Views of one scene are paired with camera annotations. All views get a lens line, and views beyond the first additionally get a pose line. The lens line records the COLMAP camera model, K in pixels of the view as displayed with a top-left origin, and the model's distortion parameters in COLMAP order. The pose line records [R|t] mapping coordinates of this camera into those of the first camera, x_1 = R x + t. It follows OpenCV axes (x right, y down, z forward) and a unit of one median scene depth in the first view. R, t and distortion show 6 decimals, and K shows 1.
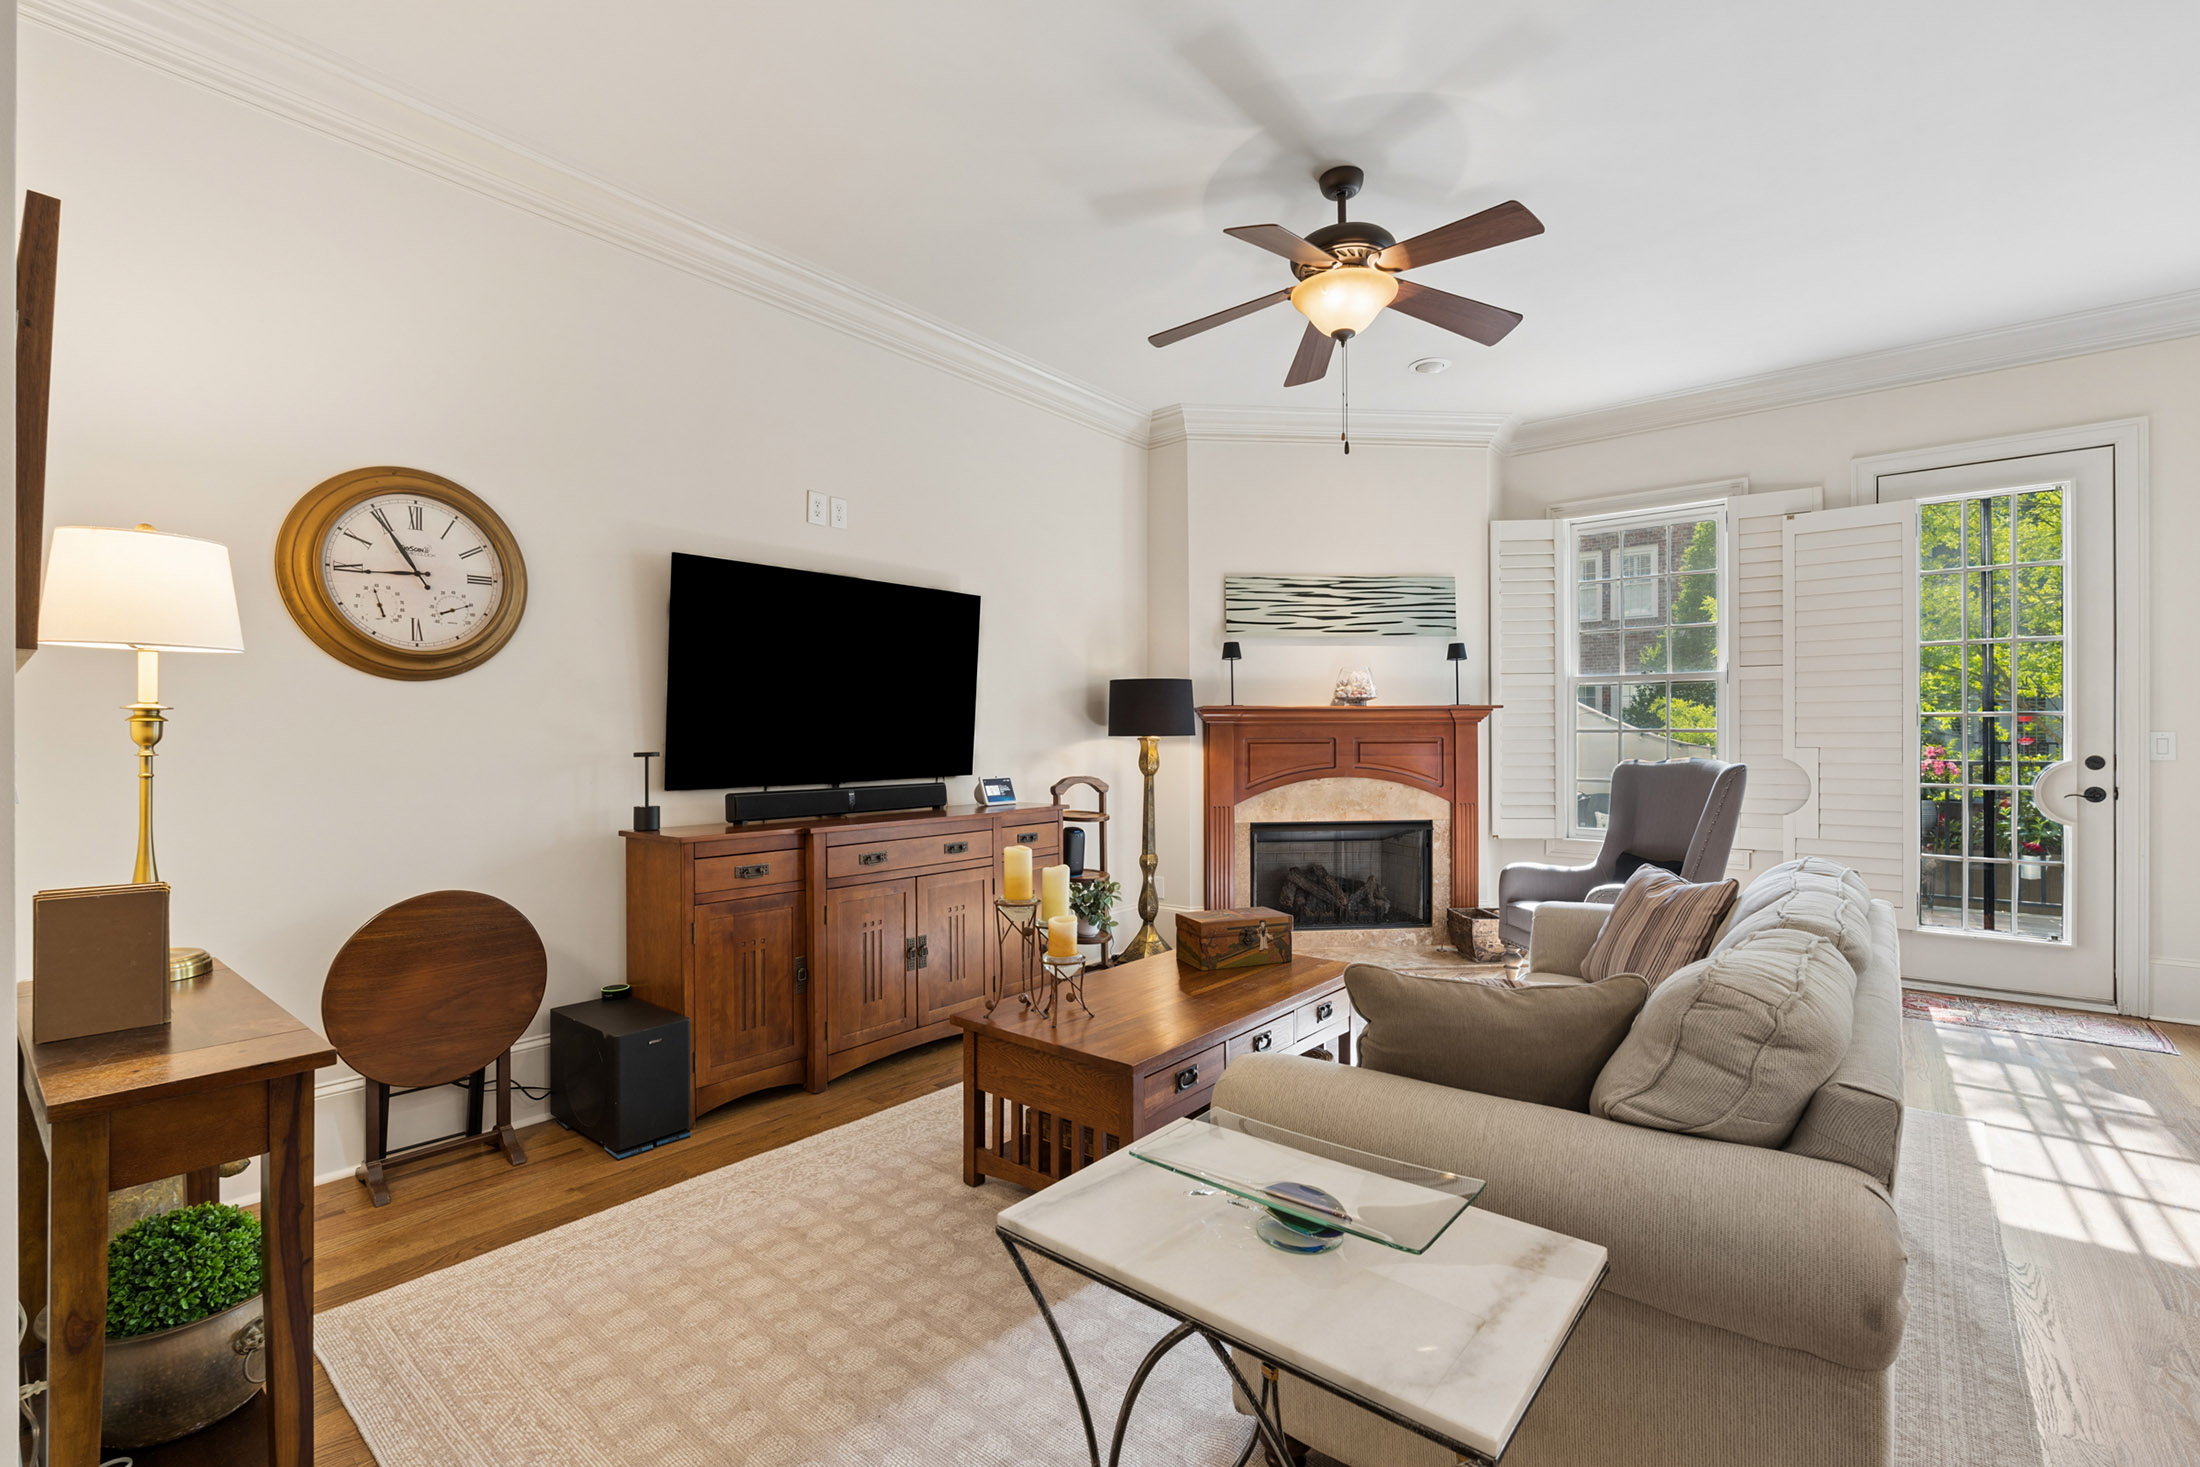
lens RADIAL K [[964.6, 0, 1094.7], [0, 964.6, 735.1], [0, 0, 1]] dist [-0.003138, -0.000421]
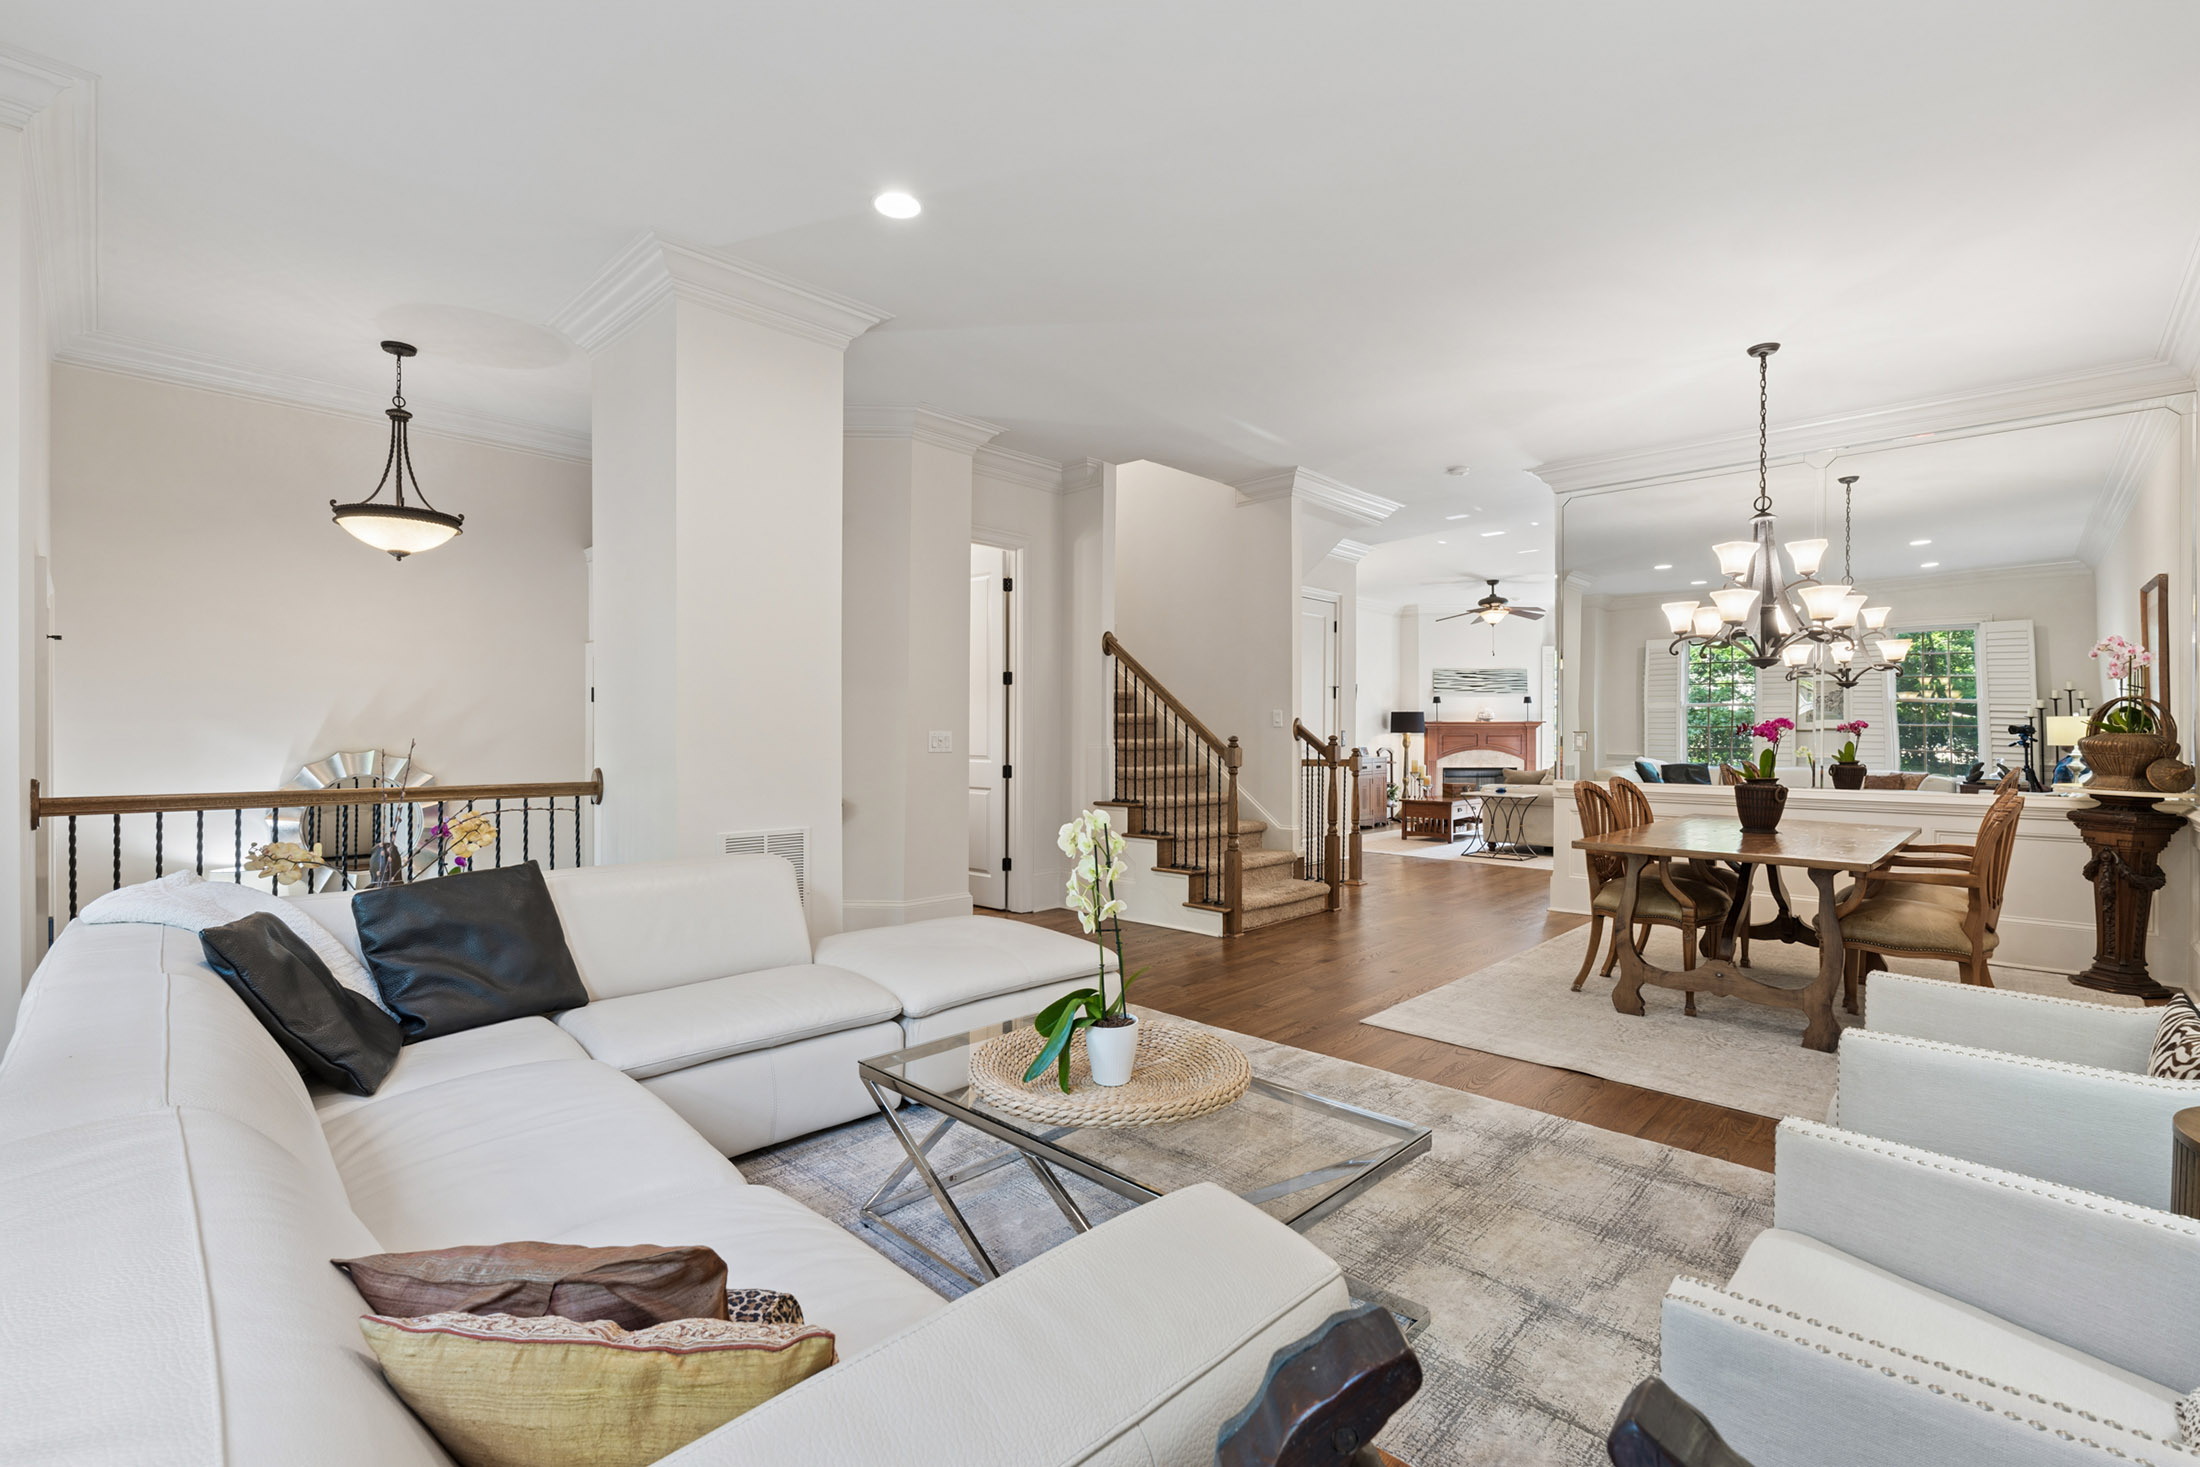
lens RADIAL K [[964.6, 0, 1094.7], [0, 964.6, 735.1], [0, 0, 1]] dist [-0.003138, -0.000421]
pose [[0.996748, 0.004317, -0.080471, -0.547446], [-0.003876, 0.999977, 0.005638, -0.004736], [0.080494, -0.005307, 0.996741, -1.598868]]
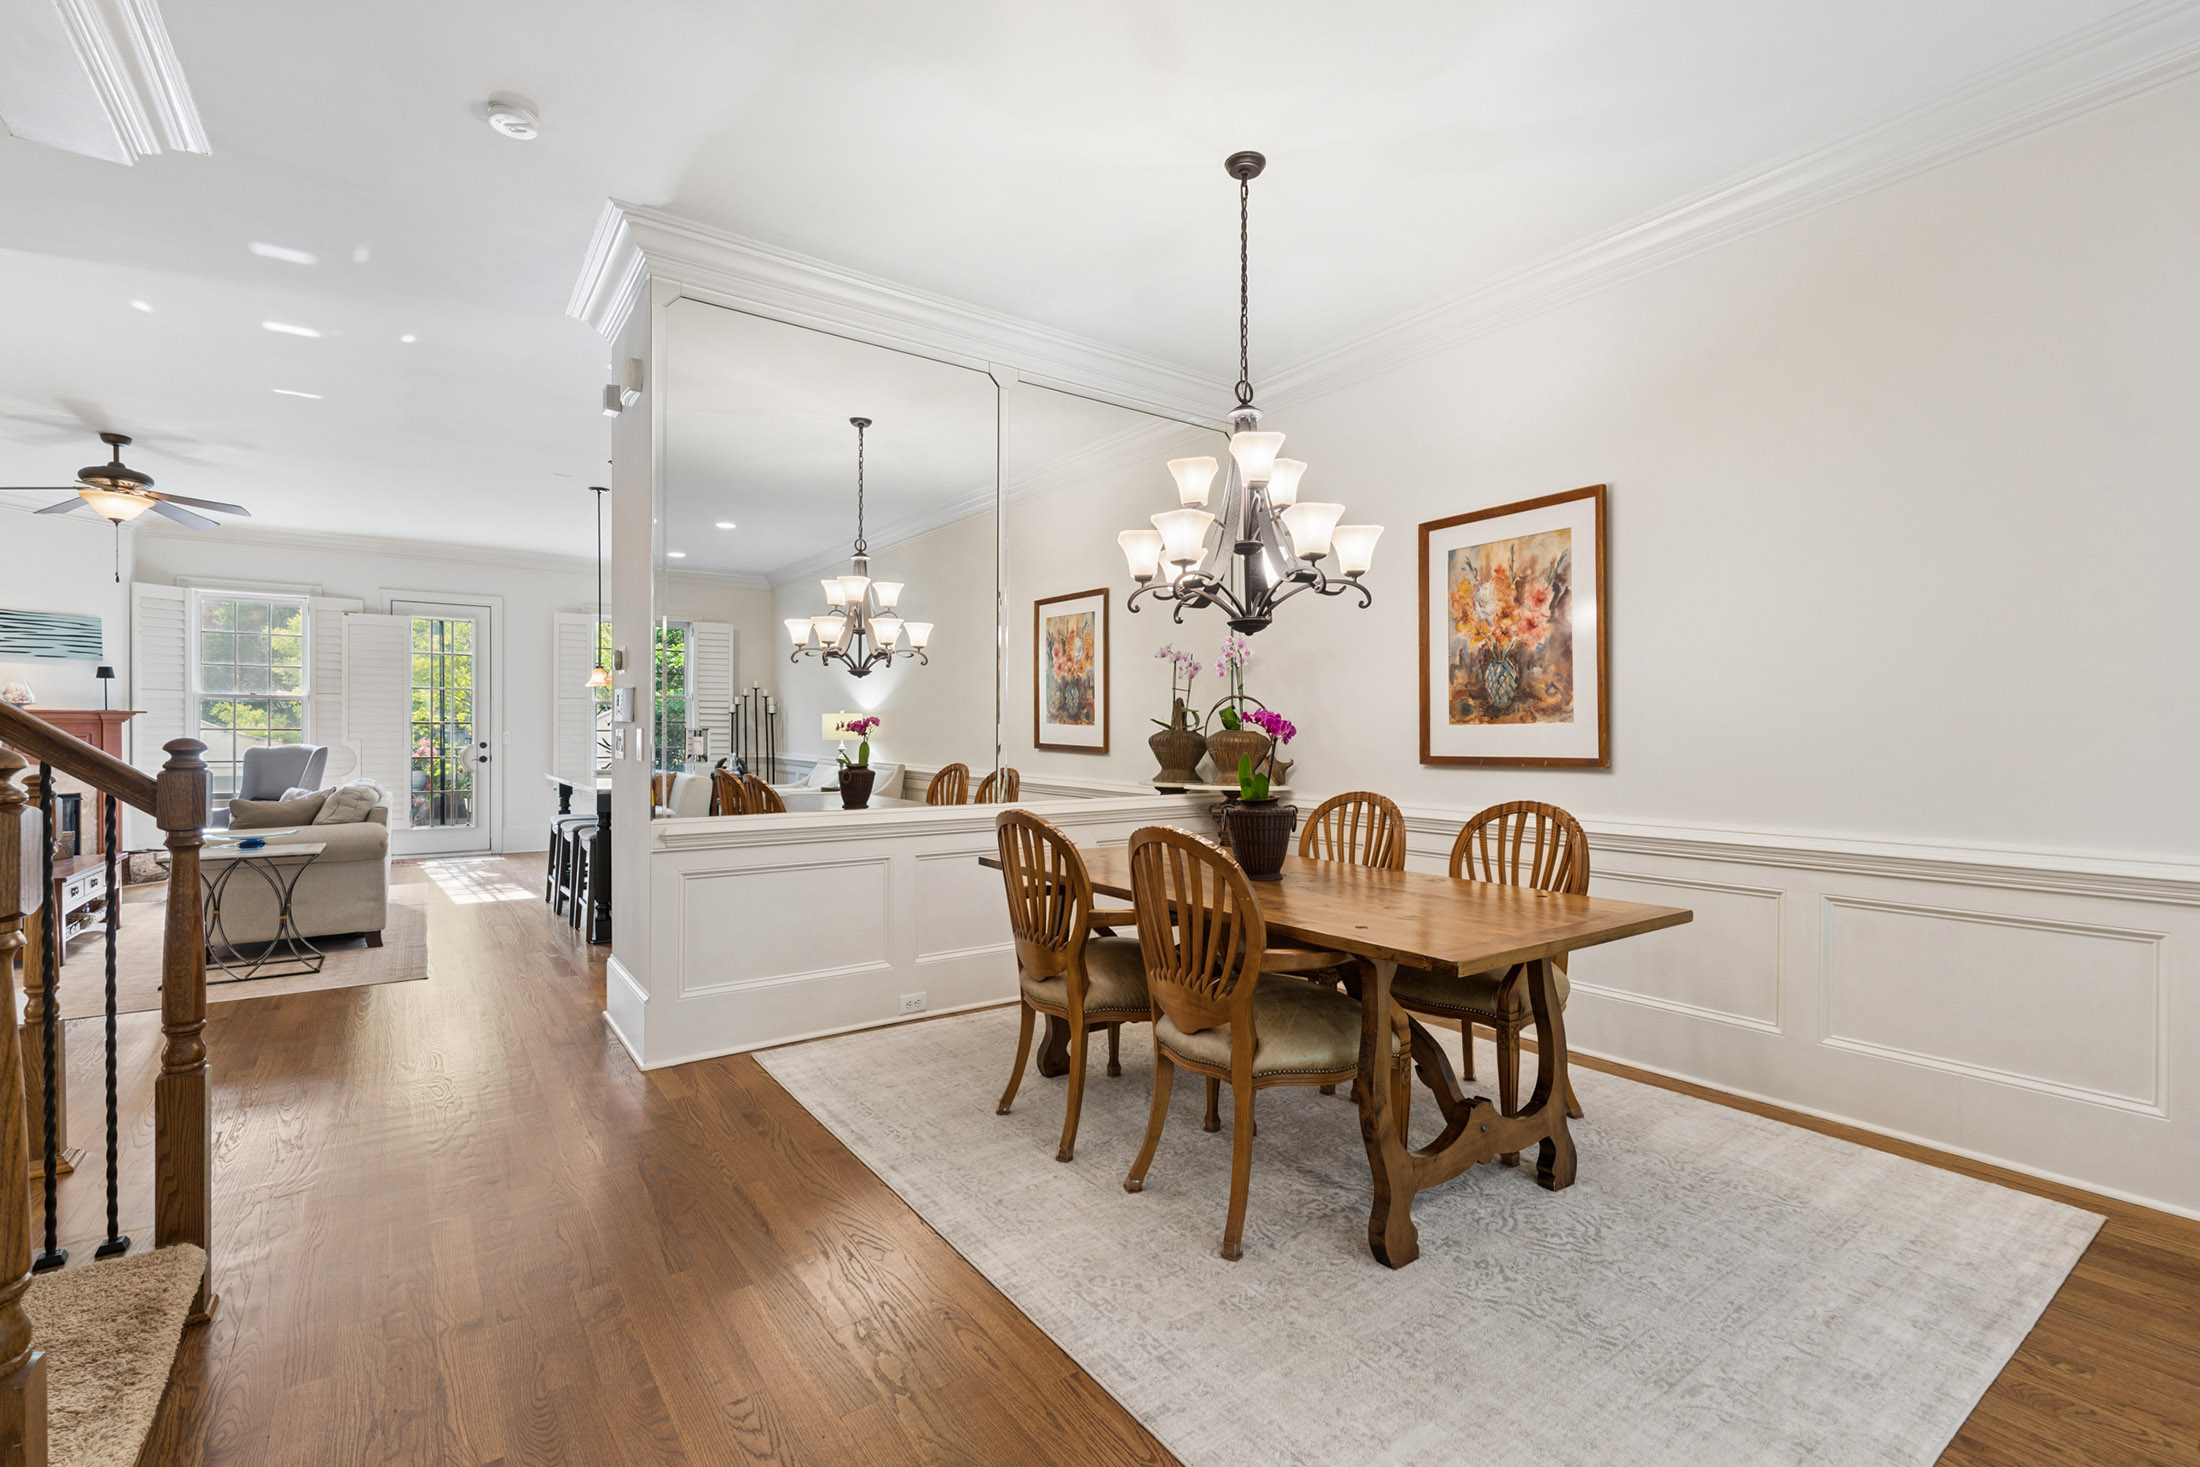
lens RADIAL K [[964.6, 0, 1094.7], [0, 964.6, 735.1], [0, 0, 1]] dist [-0.003138, -0.000421]
pose [[0.261303, 0.001628, 0.965255, -0.609456], [-0.004465, 0.999990, -0.000478, -0.000380], [-0.965246, -0.004185, 0.261308, -0.774793]]
